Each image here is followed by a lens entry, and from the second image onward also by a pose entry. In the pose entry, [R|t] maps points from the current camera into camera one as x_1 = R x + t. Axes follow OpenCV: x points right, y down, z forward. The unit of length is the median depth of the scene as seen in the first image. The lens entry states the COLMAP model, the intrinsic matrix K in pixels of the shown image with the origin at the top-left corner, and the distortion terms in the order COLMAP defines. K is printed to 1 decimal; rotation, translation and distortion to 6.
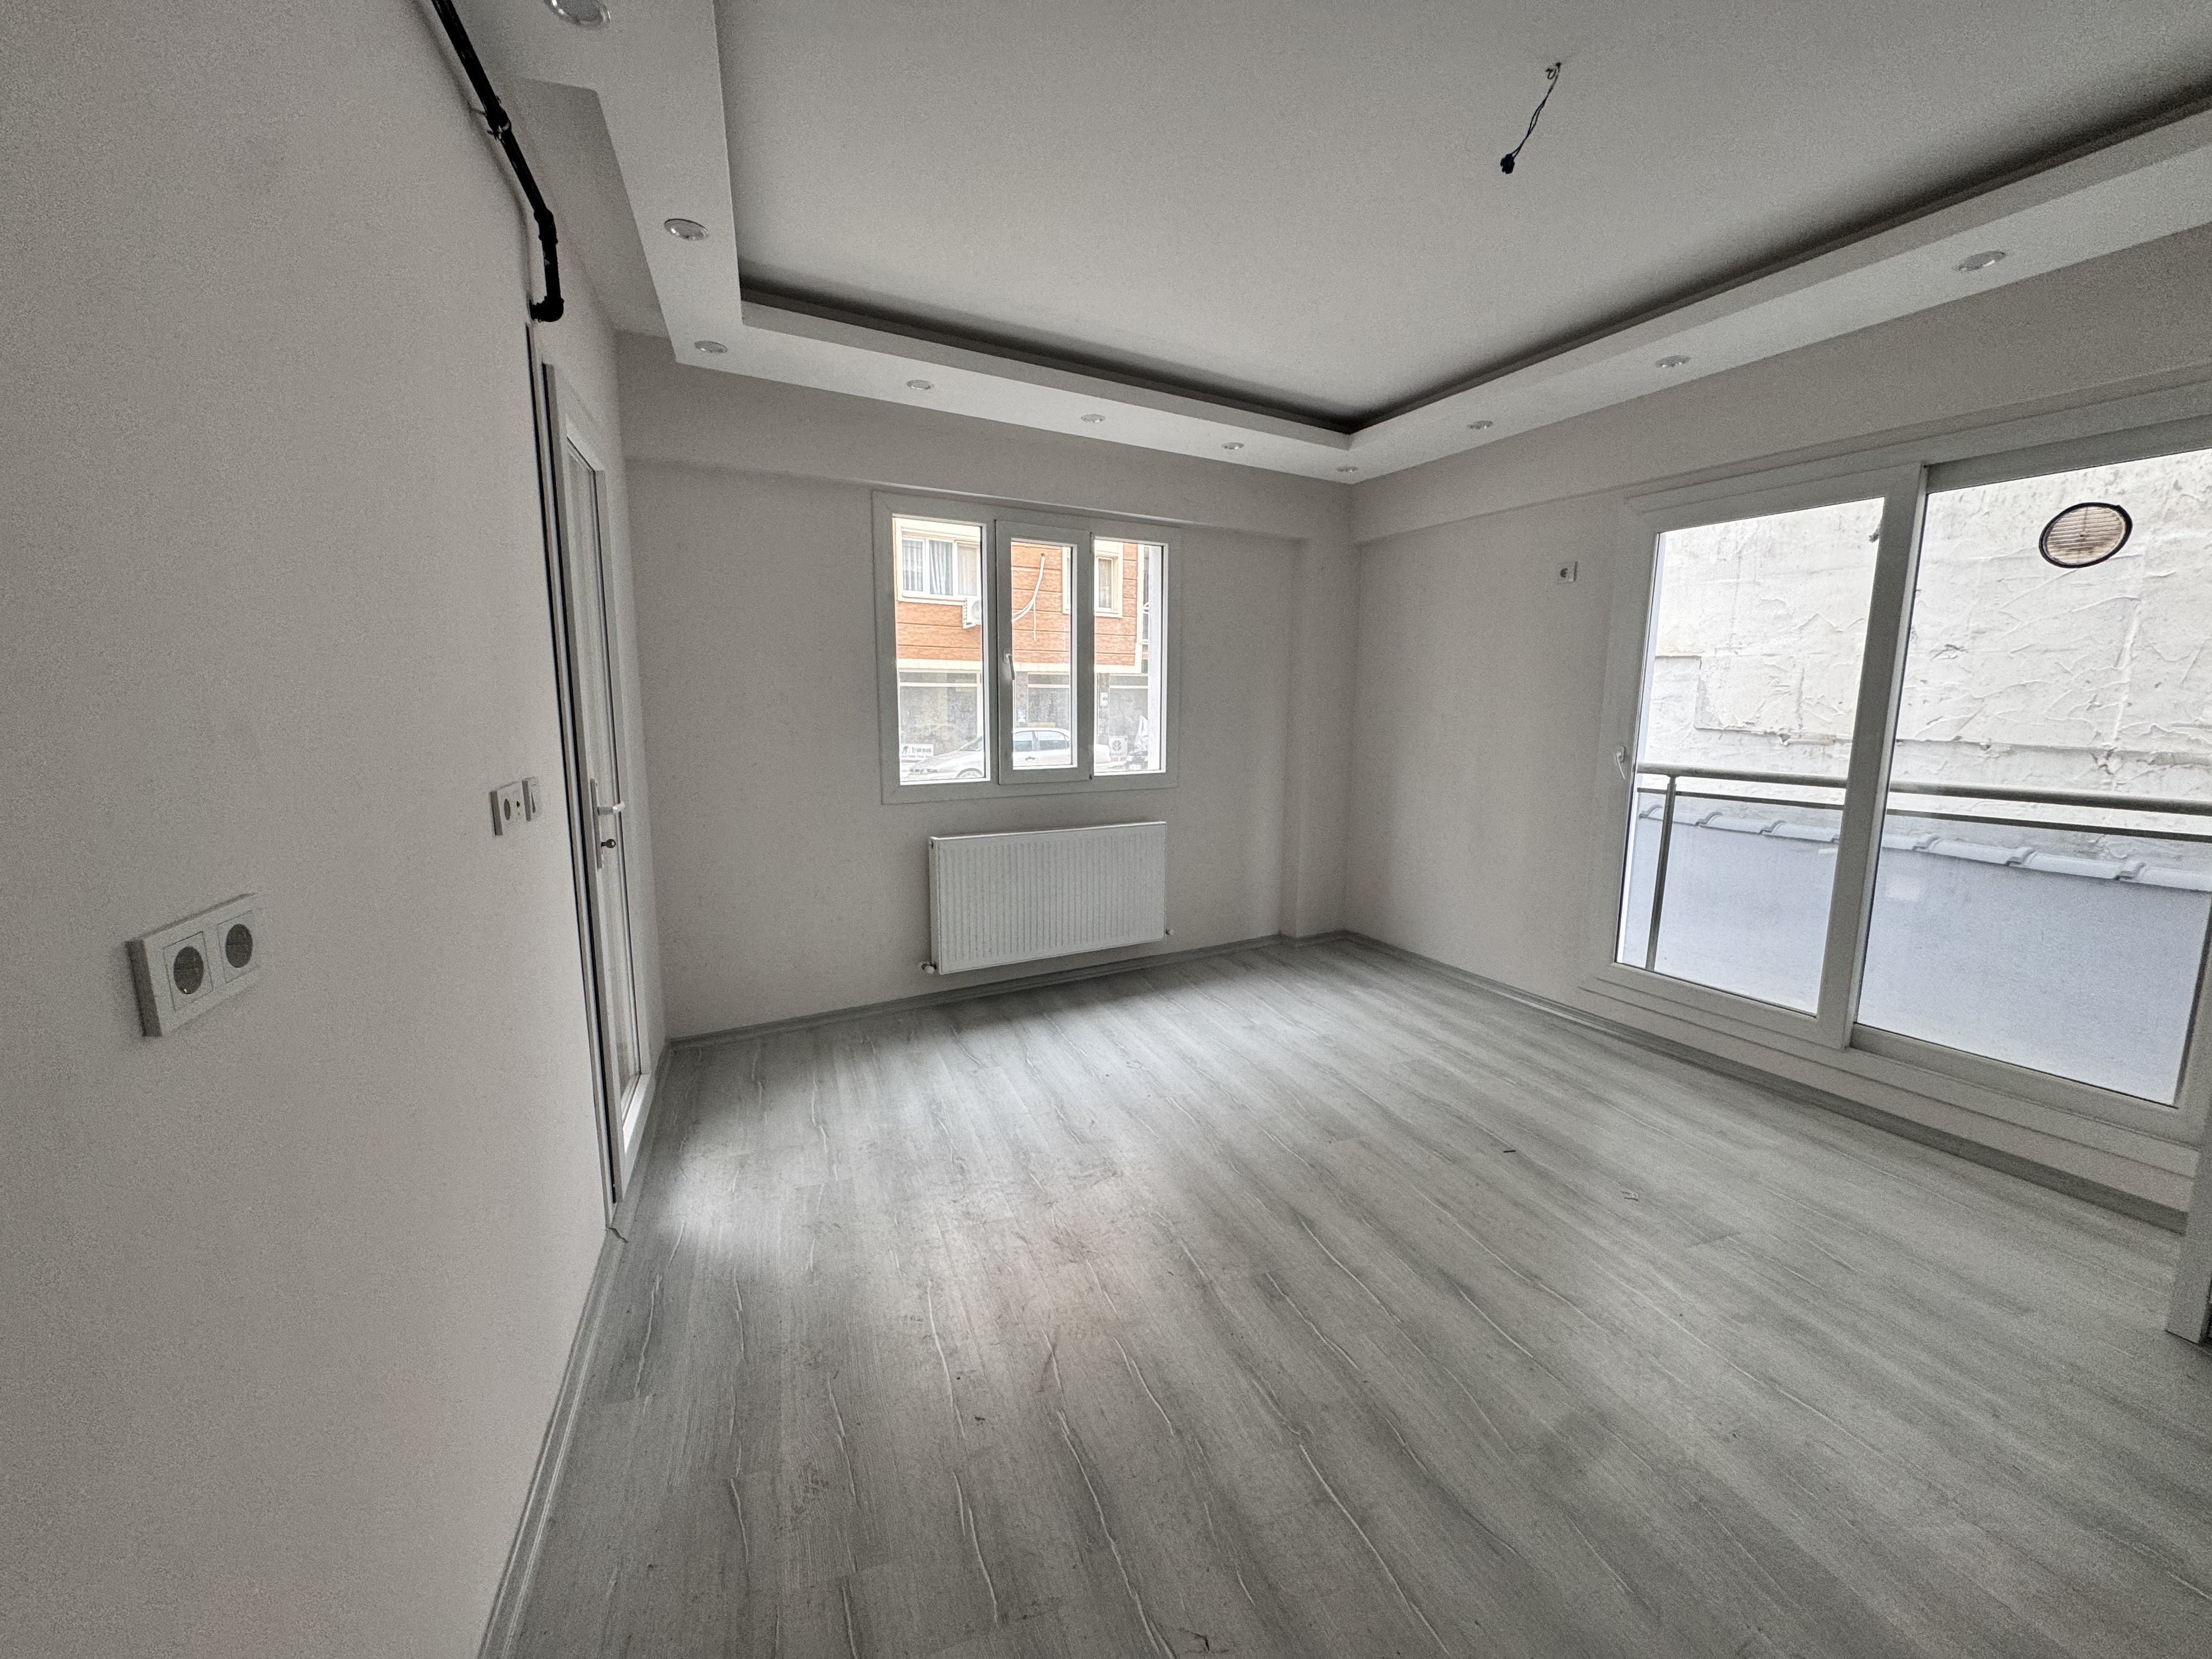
lens RADIAL K [[878.8, 0, 1106.0], [0, 878.8, 829.5], [0, 0, 1]] dist [-0.001838, -0.000299]
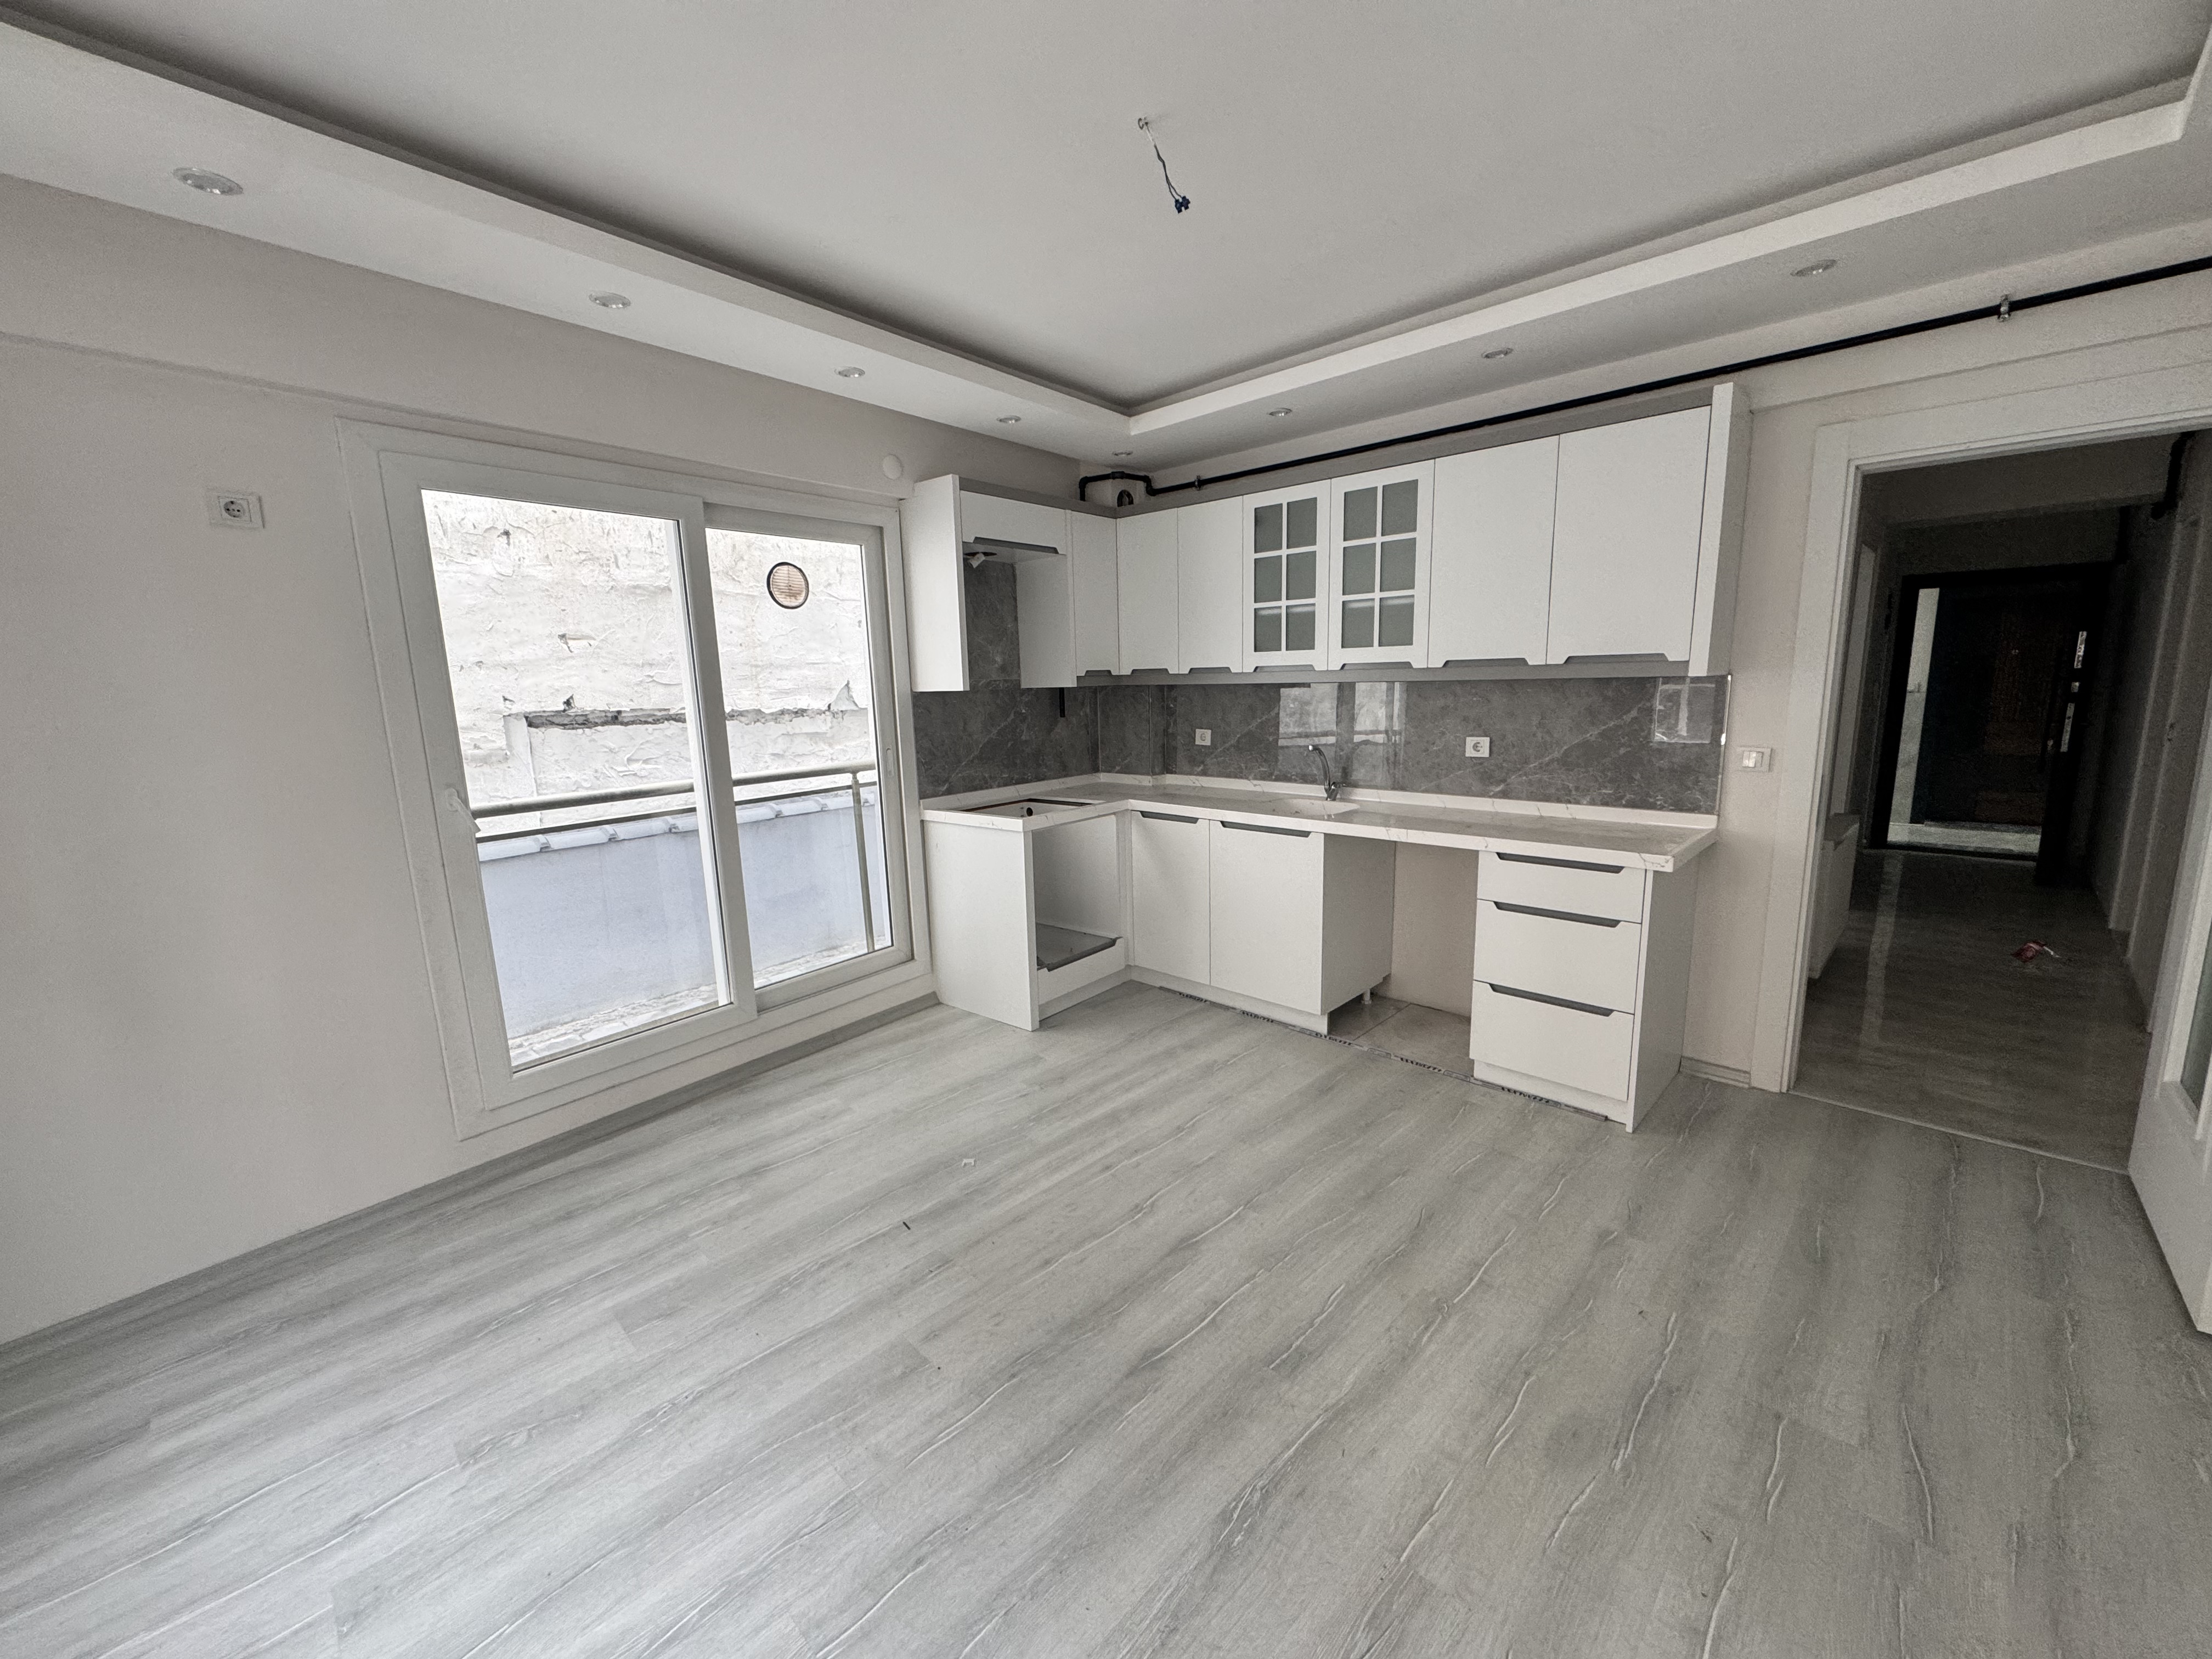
lens RADIAL K [[878.8, 0, 1106.0], [0, 878.8, 829.5], [0, 0, 1]] dist [-0.001838, -0.000299]
pose [[-0.417345, -0.149051, 0.896441, -0.340929], [0.158095, 0.959506, 0.233140, -0.181967], [-0.894890, 0.239022, -0.376881, 1.009616]]
